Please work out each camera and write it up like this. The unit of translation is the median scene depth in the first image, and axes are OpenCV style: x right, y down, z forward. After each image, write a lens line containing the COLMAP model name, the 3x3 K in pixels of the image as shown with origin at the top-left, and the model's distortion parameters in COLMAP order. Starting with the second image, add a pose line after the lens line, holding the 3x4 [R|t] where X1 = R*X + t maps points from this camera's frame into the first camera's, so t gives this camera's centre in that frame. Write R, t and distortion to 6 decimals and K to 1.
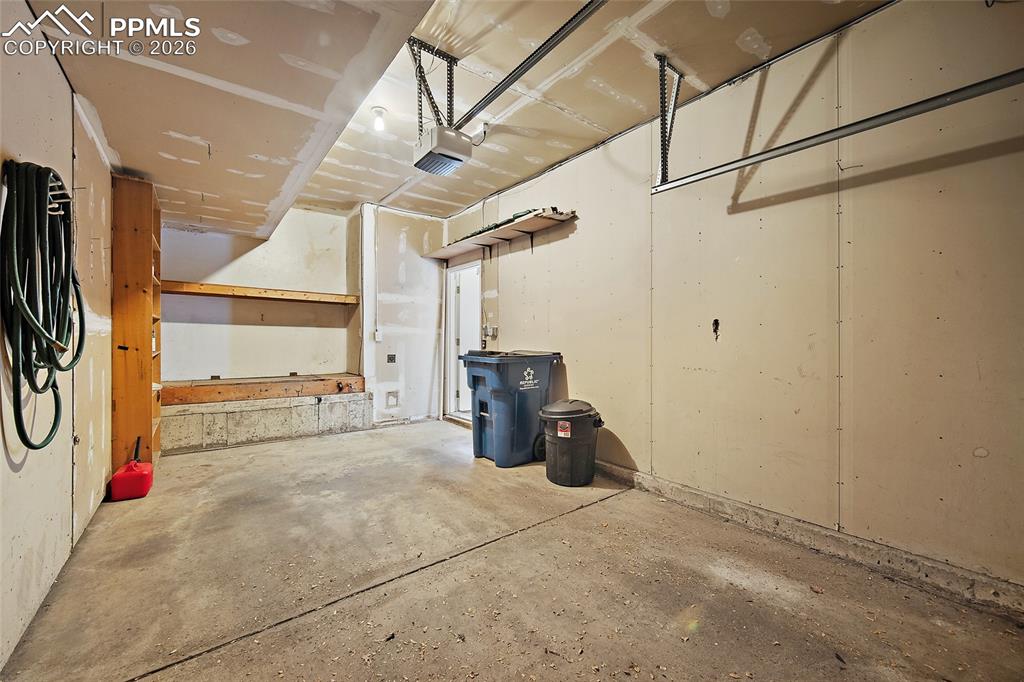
lens RADIAL K [[408.7, 0, 513.2], [0, 408.7, 328.8], [0, 0, 1]] dist [-0.000983, -0.000278]
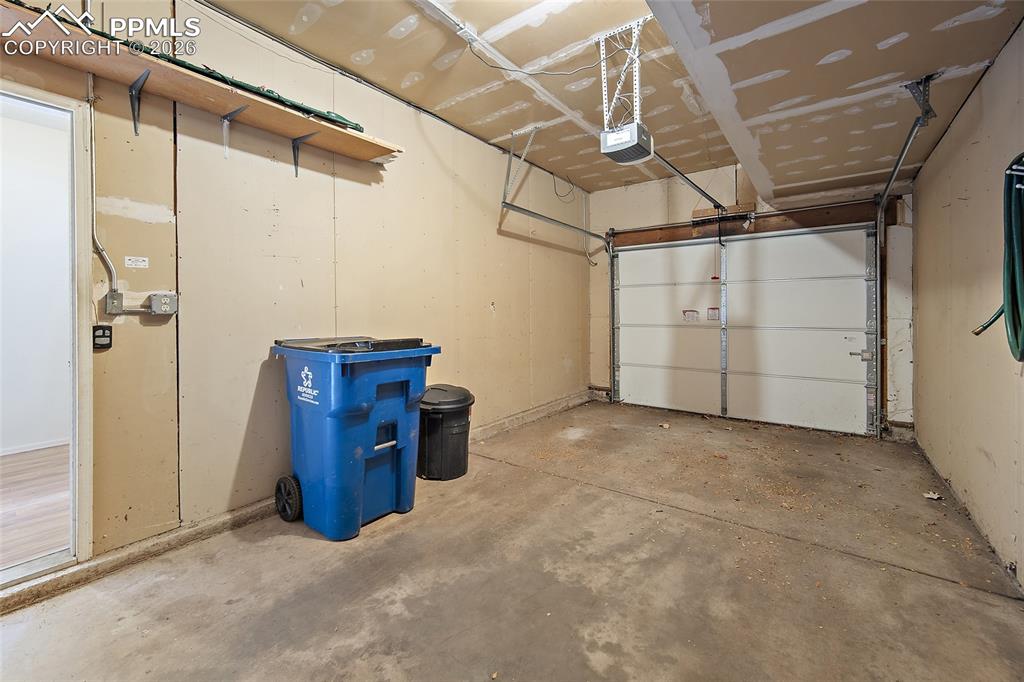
lens RADIAL K [[414.9, 0, 512.1], [0, 414.9, 302.6], [0, 0, 1]] dist [0.000677, 0.000242]
pose [[-0.262630, 0.016766, 0.964751, -0.965304], [-0.023626, 0.999438, -0.023801, 0.011404], [-0.964607, -0.029044, -0.262086, 1.332655]]
